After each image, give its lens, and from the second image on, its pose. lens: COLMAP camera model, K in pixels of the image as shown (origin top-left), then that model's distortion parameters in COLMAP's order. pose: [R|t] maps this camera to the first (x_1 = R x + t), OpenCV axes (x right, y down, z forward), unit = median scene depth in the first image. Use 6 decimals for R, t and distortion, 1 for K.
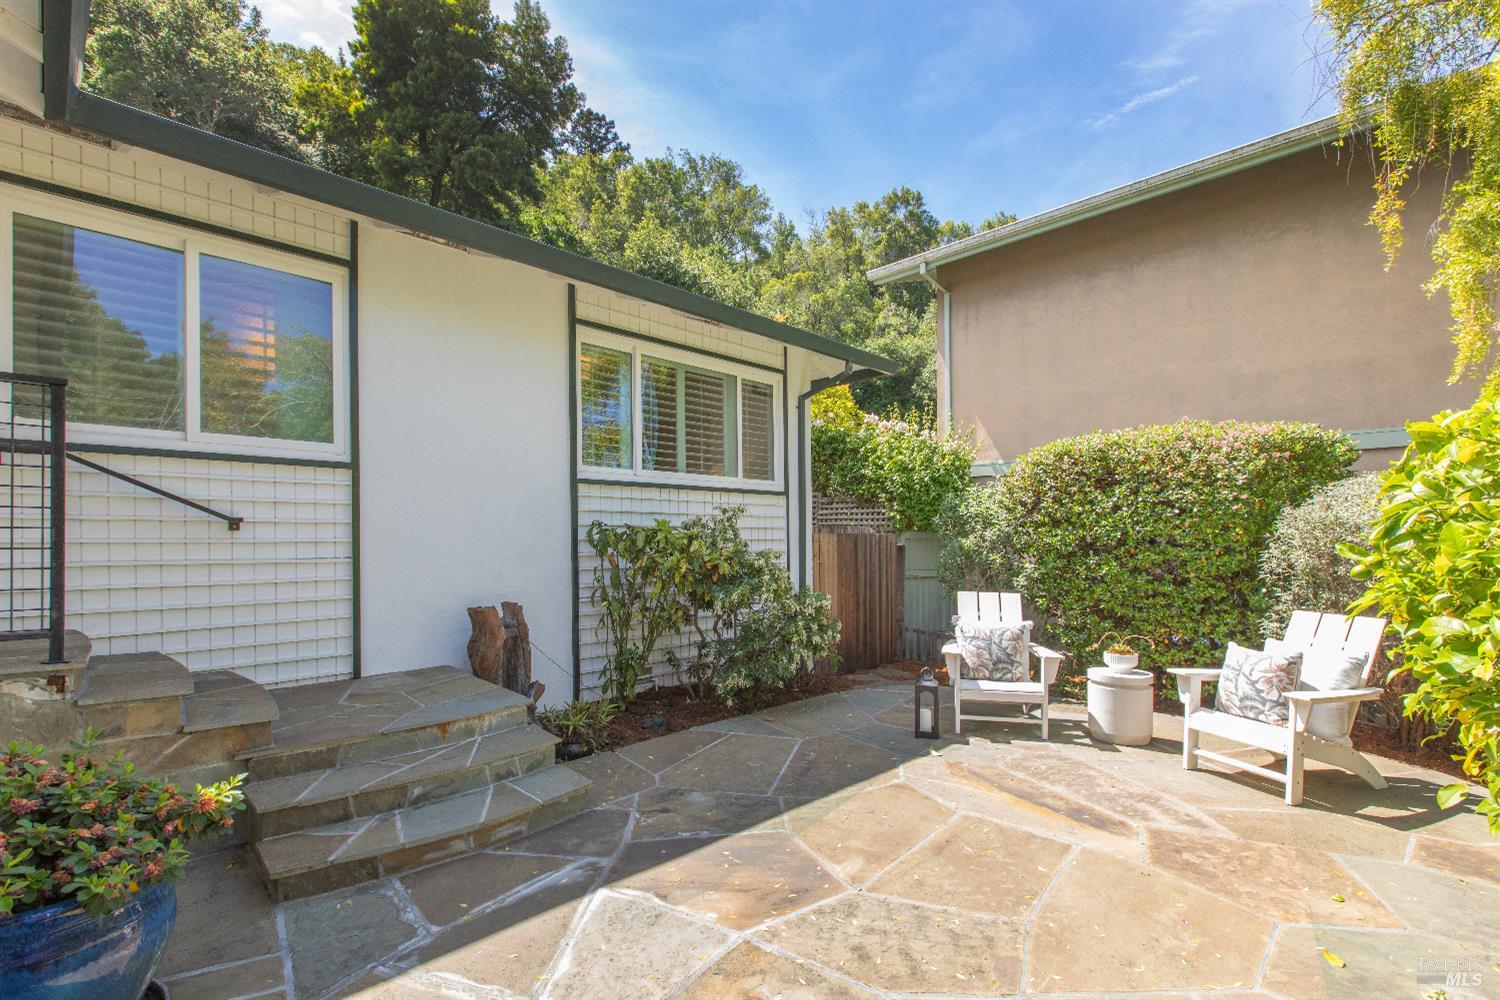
lens RADIAL K [[697.1, 0, 742.2], [0, 697.1, 533.0], [0, 0, 1]] dist [0.000034, 0.000194]
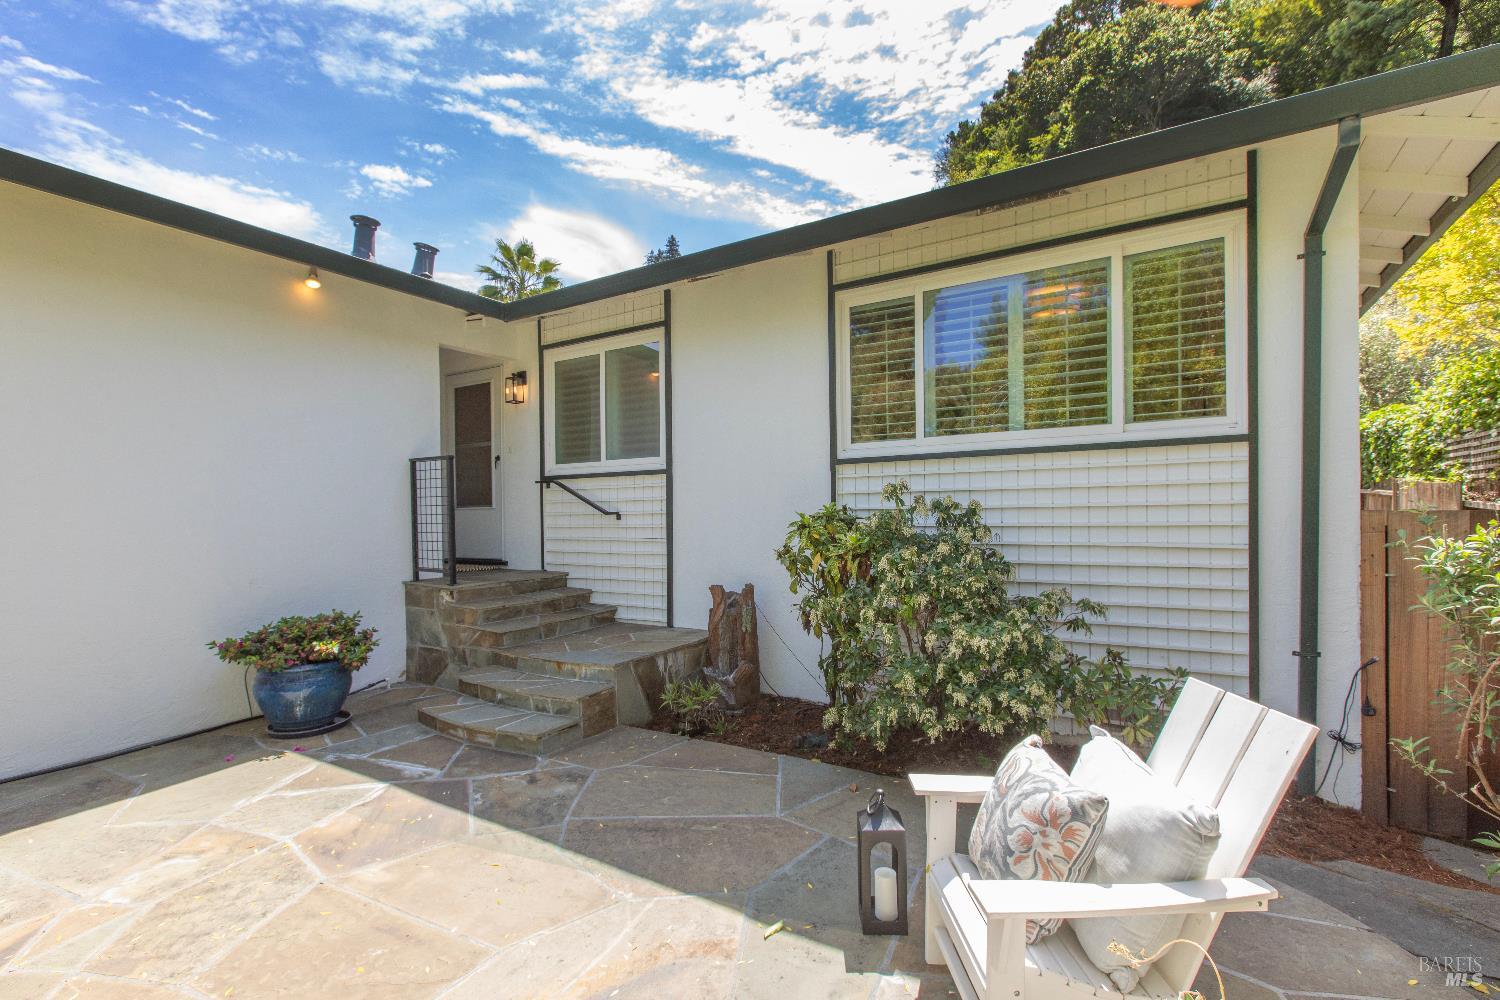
lens RADIAL K [[694.8, 0, 754.7], [0, 694.8, 519.8], [0, 0, 1]] dist [-0.001525, -0.000499]
pose [[0.217610, 0.006944, -0.976011, 0.717420], [0.019002, 0.999755, 0.011349, -0.012313], [0.975851, -0.021016, 0.217425, 0.777758]]
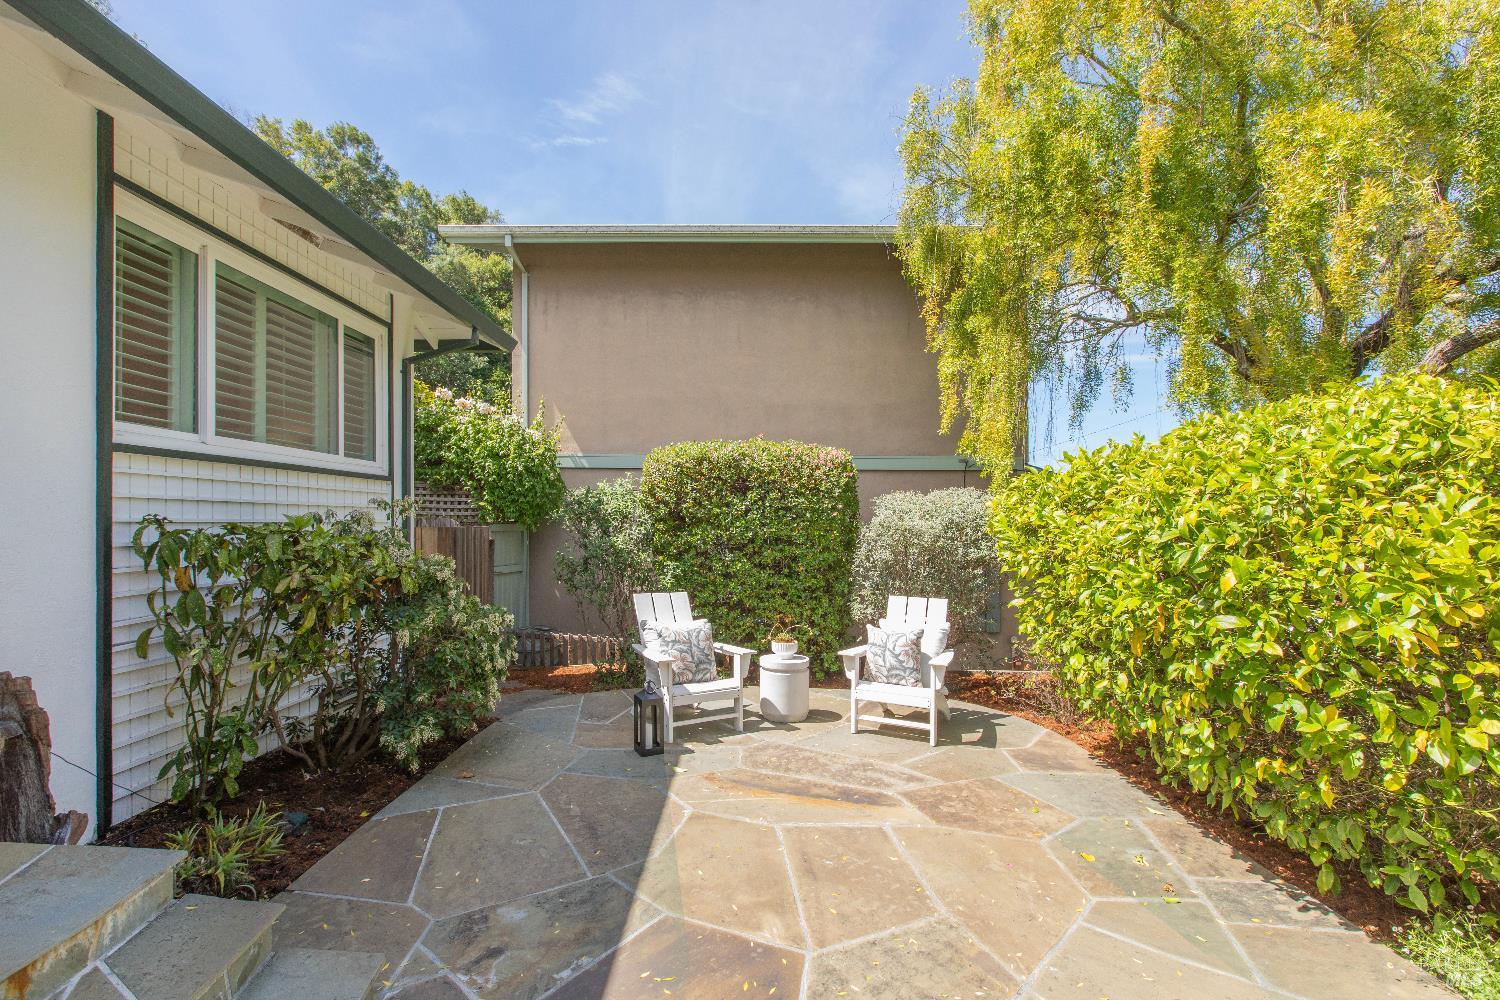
lens RADIAL K [[693.2, 0, 750.0], [0, 693.2, 500.0], [0, 0, 1]] dist [-0.000959, -0.000261]
pose [[0.707043, 0.032473, 0.706425, -0.303200], [-0.018997, 0.999457, -0.026929, -0.027465], [-0.706916, 0.005620, 0.707276, 0.228245]]
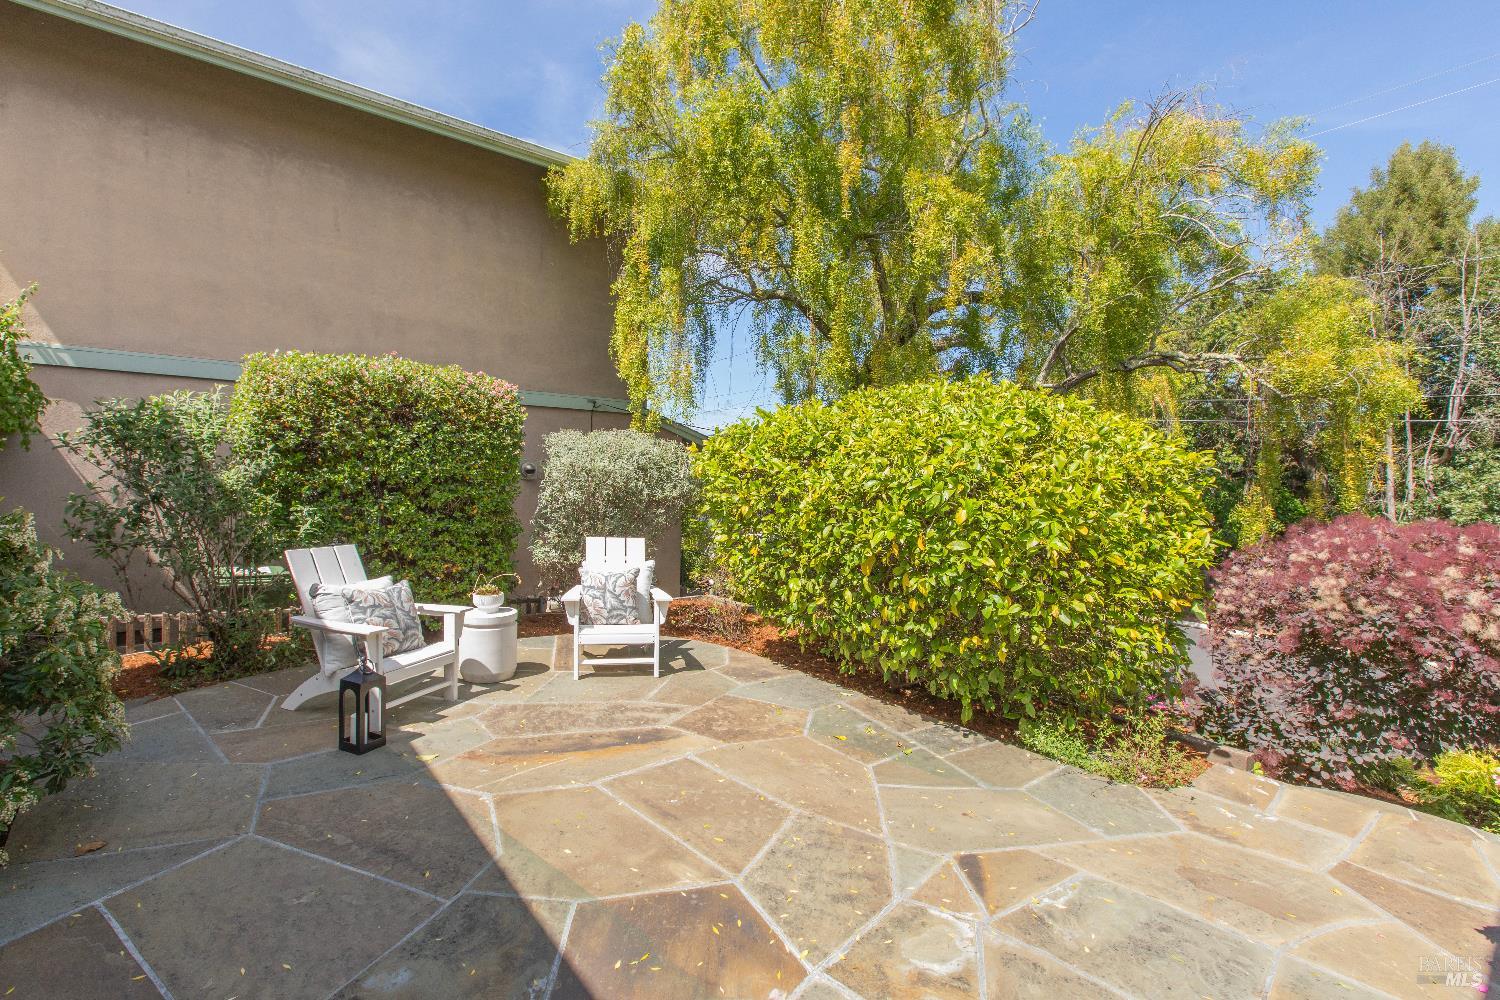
lens RADIAL K [[691.4, 0, 778.7], [0, 691.4, 466.4], [0, 0, 1]] dist [-0.000675, 0.000119]
pose [[0.079987, 0.010213, 0.996744, -0.431165], [-0.045725, 0.998932, -0.006566, -0.026824], [-0.995747, -0.045051, 0.080368, 0.490284]]
